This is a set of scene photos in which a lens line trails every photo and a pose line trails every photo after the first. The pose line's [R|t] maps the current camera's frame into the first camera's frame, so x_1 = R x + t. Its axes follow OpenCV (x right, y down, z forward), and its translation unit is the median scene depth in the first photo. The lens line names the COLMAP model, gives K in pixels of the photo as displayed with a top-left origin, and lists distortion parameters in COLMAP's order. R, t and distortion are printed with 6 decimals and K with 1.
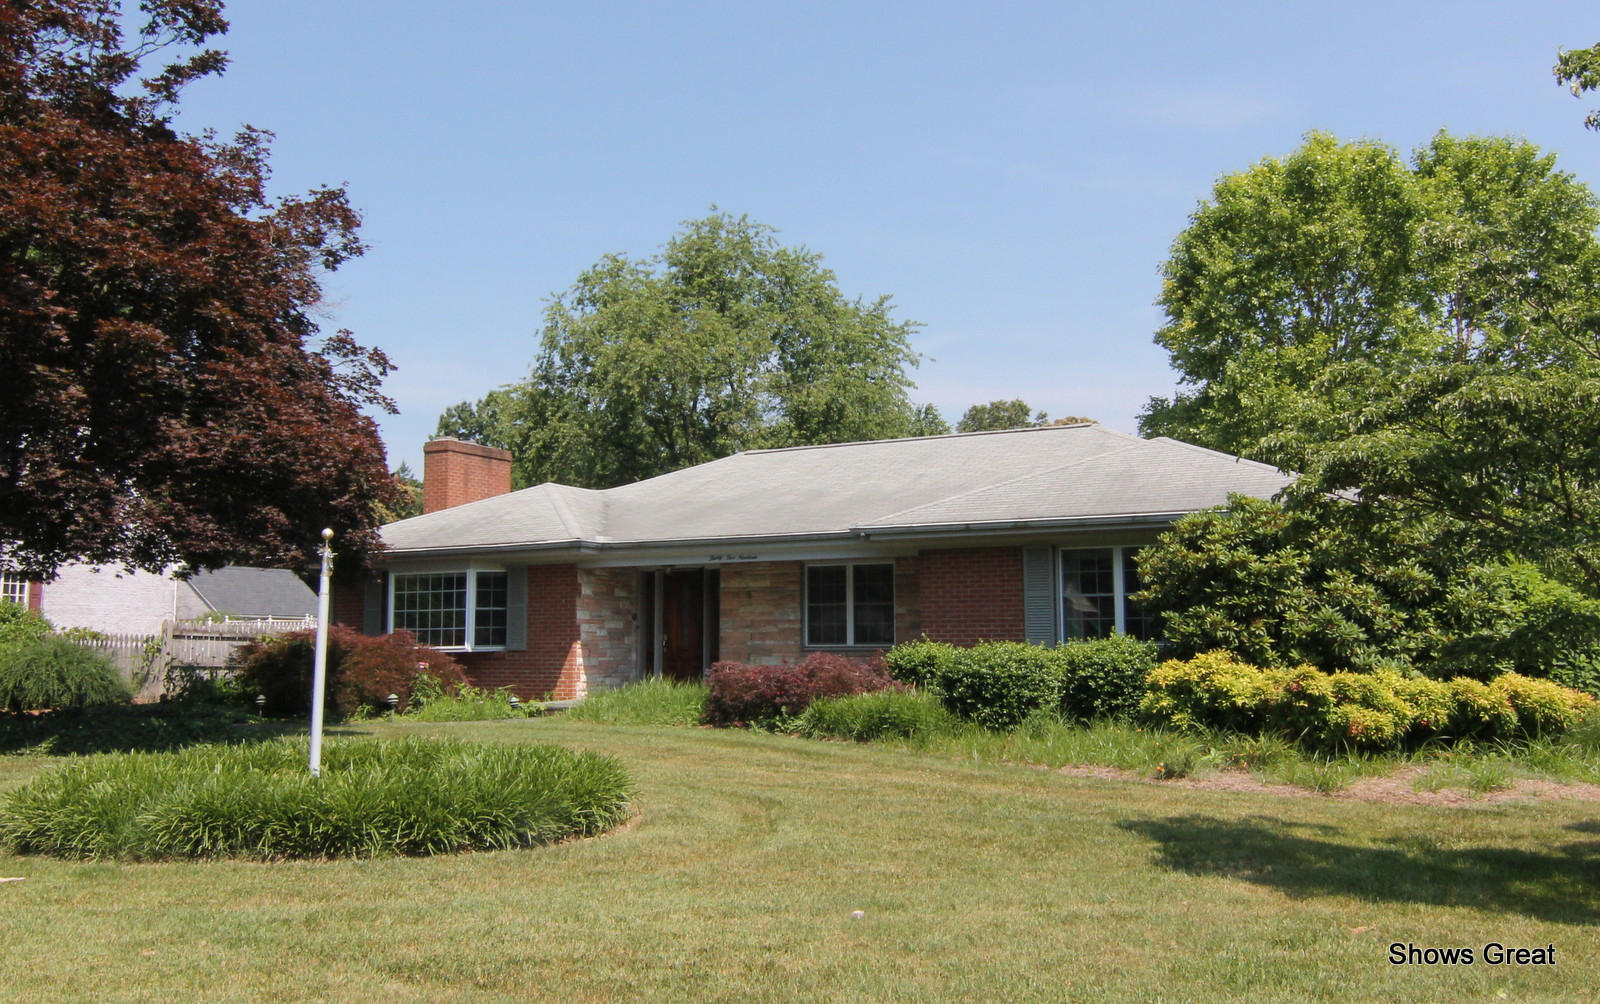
lens RADIAL K [[1336.8, 0, 803.3], [0, 1336.8, 495.3], [0, 0, 1]] dist [-0.017069, -0.000966]
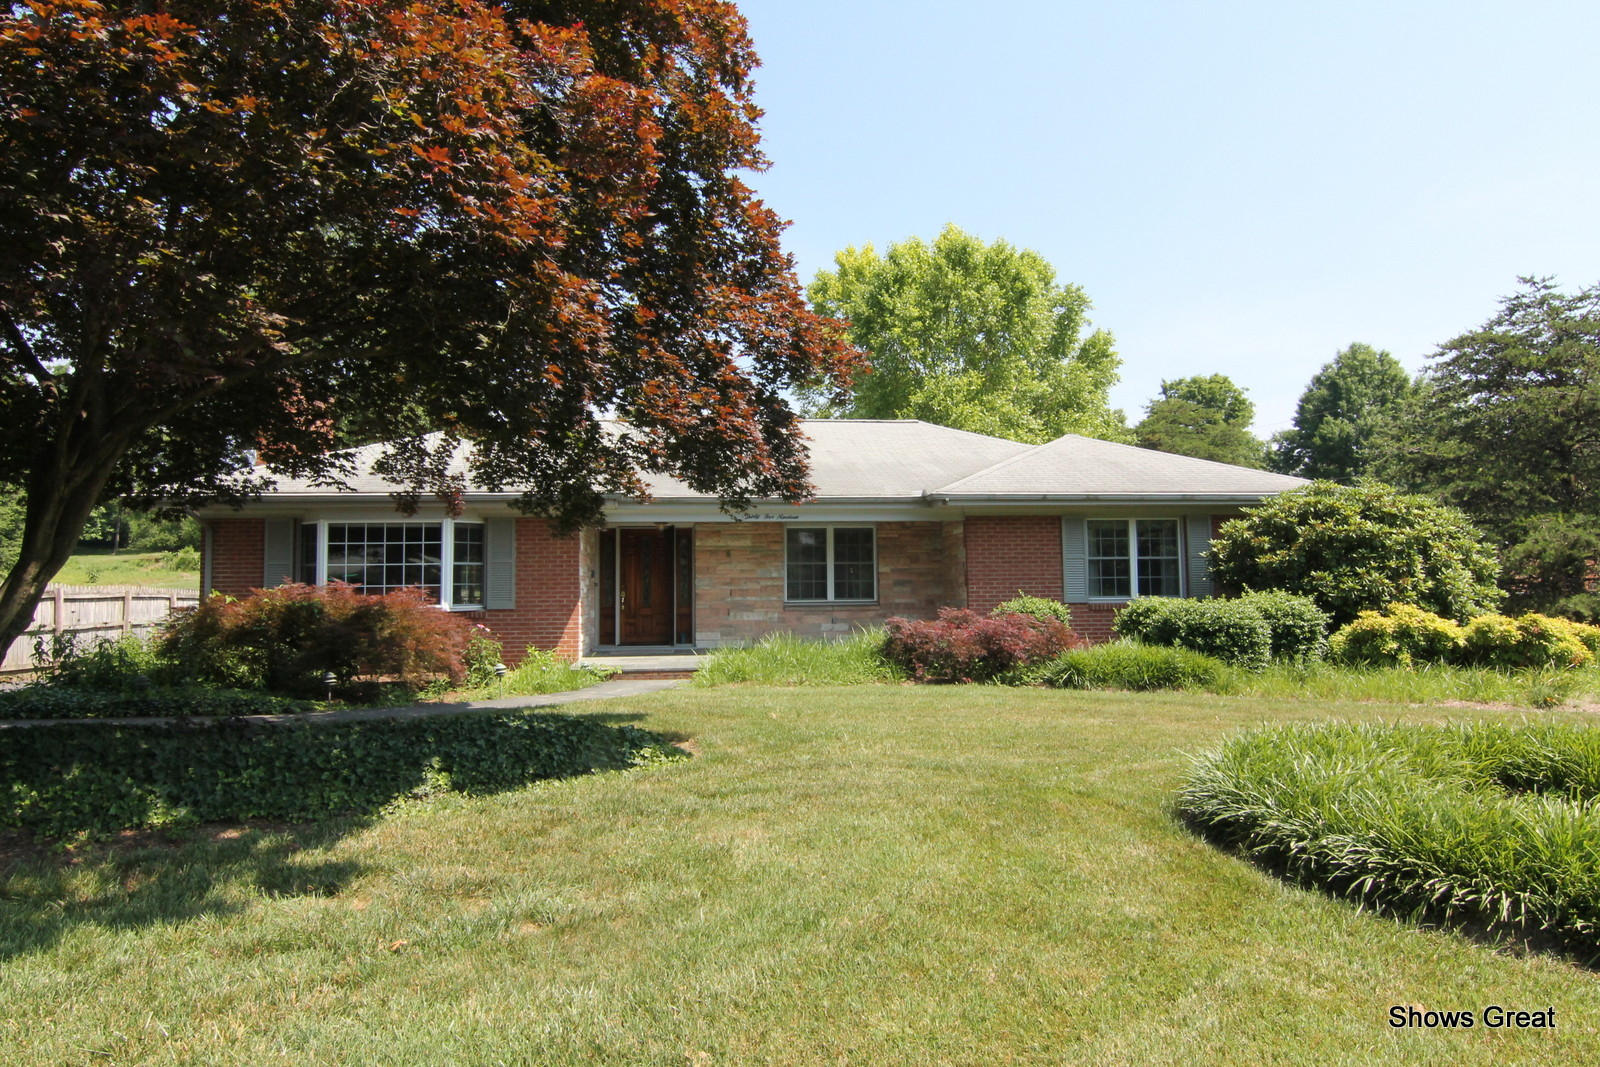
lens RADIAL K [[980.6, 0, 800.4], [0, 980.6, 522.5], [0, 0, 1]] dist [-0.005144, -0.010204]
pose [[0.833477, 0.034591, 0.551471, -0.429950], [-0.054164, 0.998347, 0.019241, 0.033591], [-0.549893, -0.045907, 0.833972, 0.341748]]
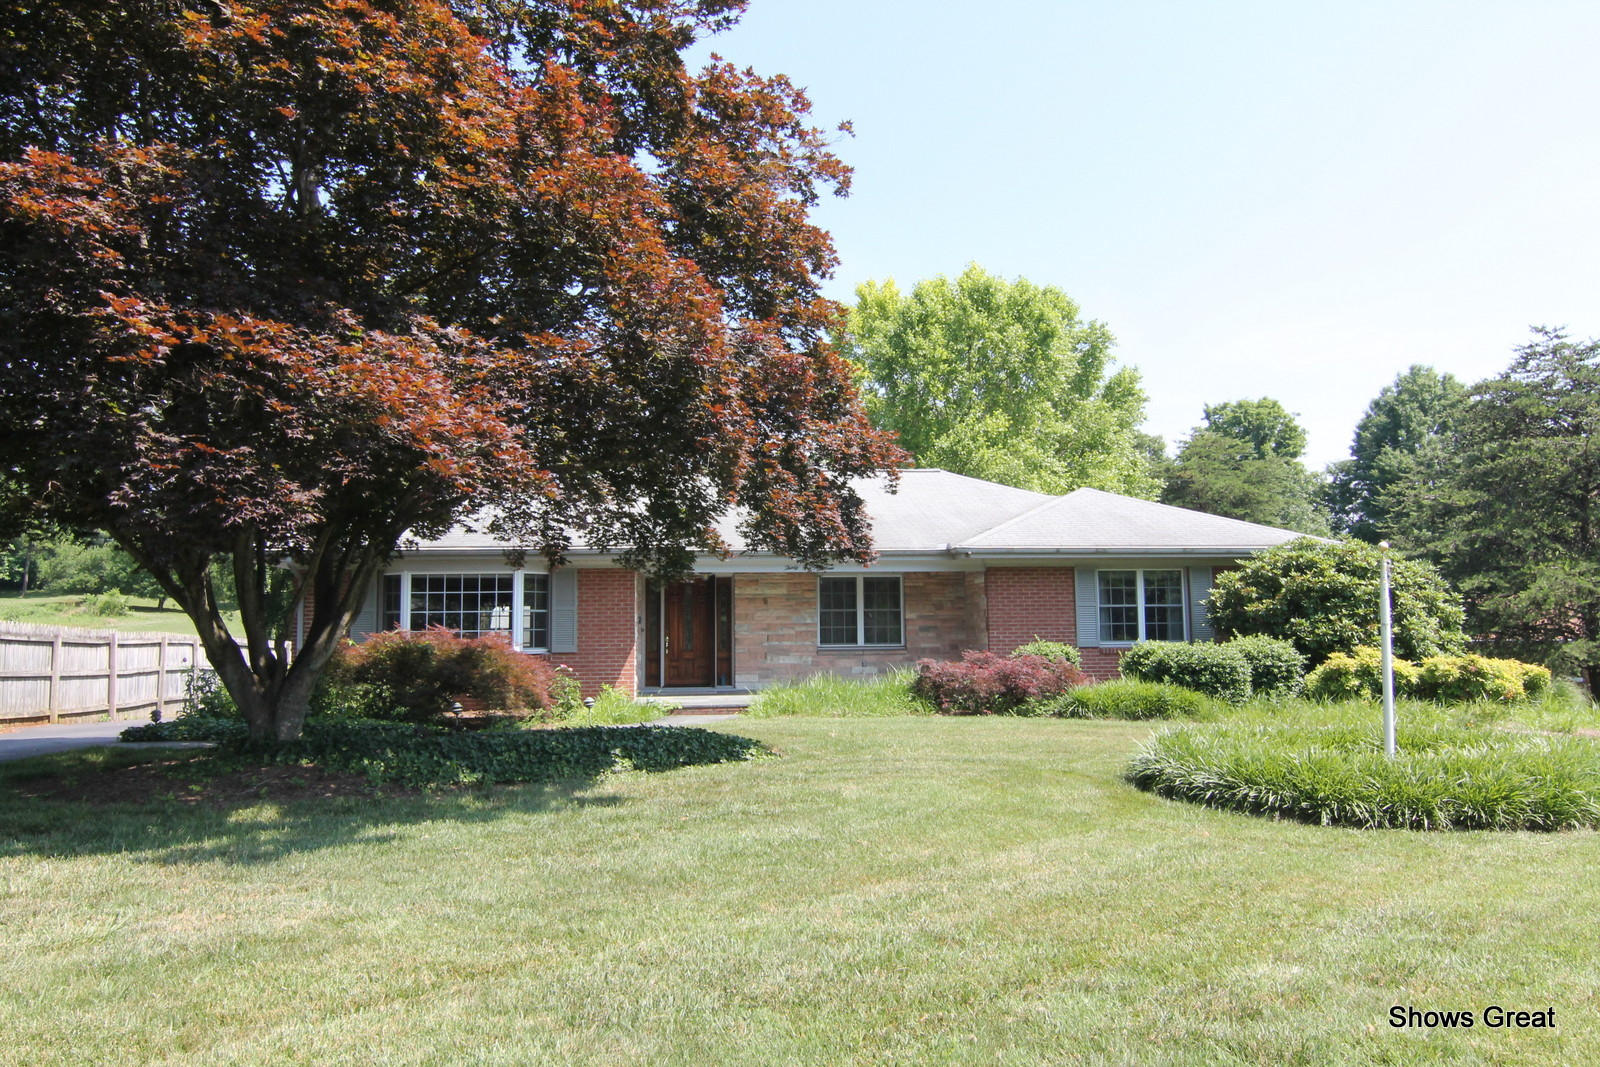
lens RADIAL K [[1154.8, 0, 812.9], [0, 1154.8, 534.0], [0, 0, 1]] dist [0.000118, -0.023296]
pose [[0.824219, 0.047751, 0.564255, -0.573075], [-0.055644, 0.998446, -0.003216, 0.019998], [-0.563531, -0.028746, 0.825594, 0.187736]]
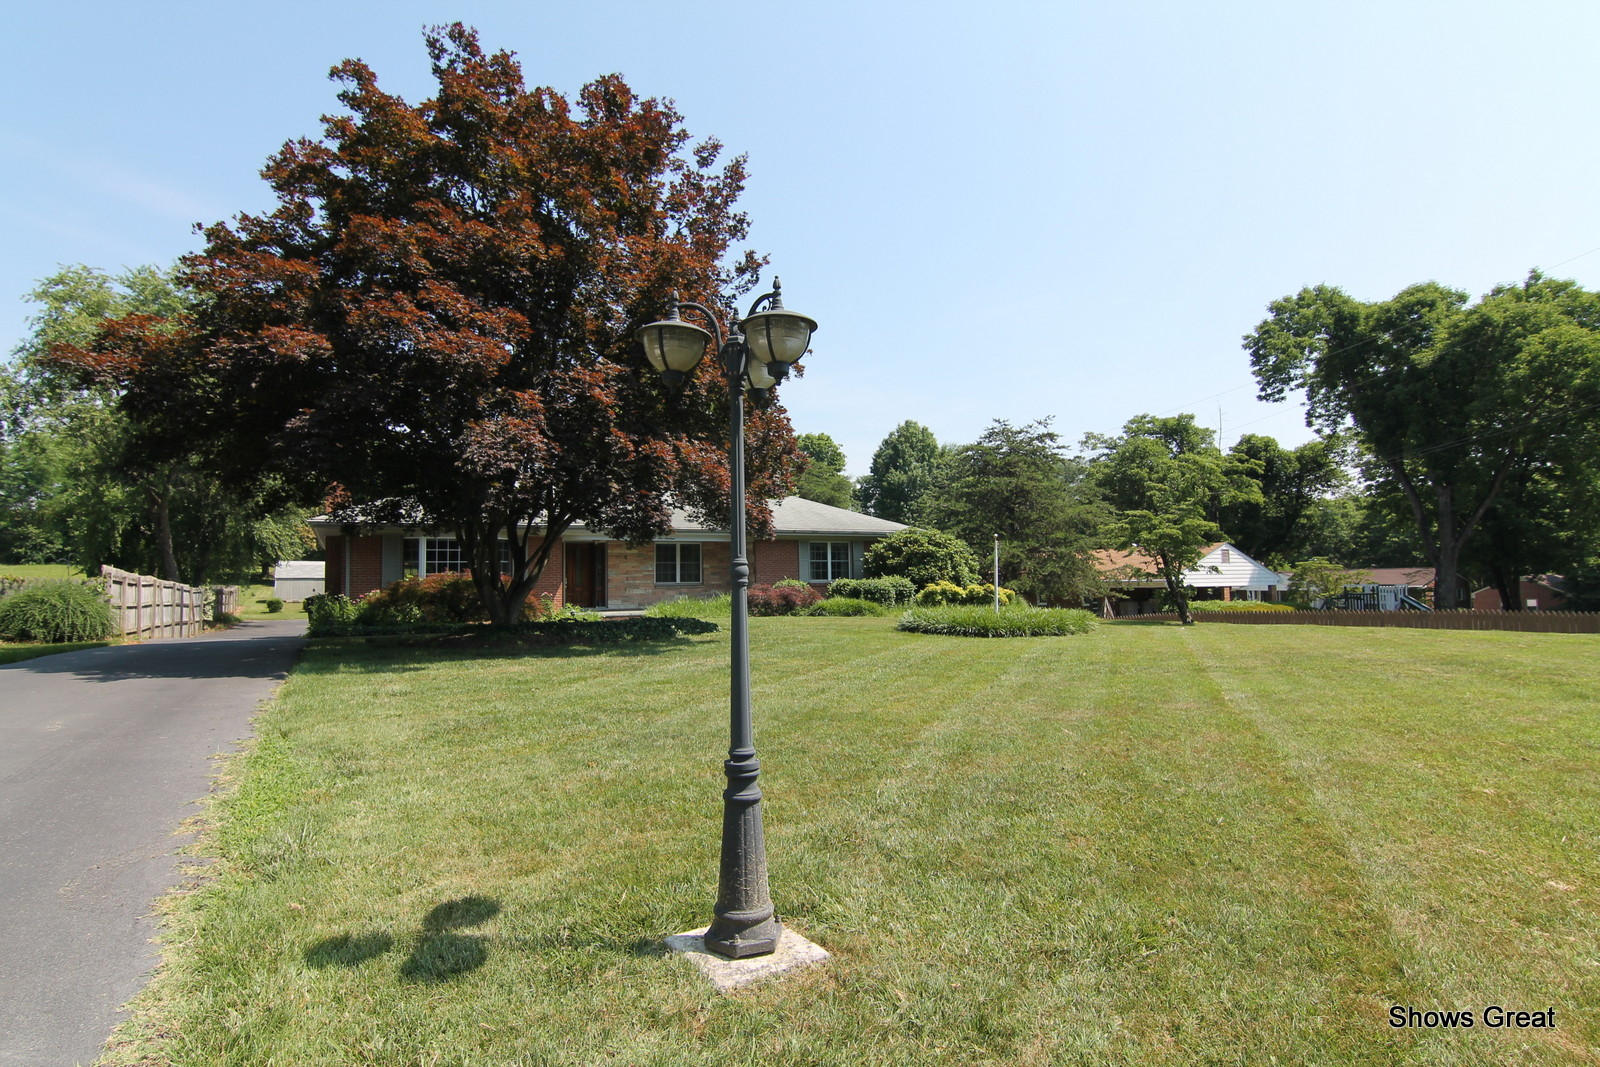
lens RADIAL K [[830.9, 0, 814.0], [0, 830.9, 542.4], [0, 0, 1]] dist [-0.009122, -0.006079]
pose [[0.539767, 0.037930, 0.840960, -0.921912], [-0.077835, 0.996954, 0.004991, 0.027584], [-0.838209, -0.068150, 0.541075, 0.138328]]
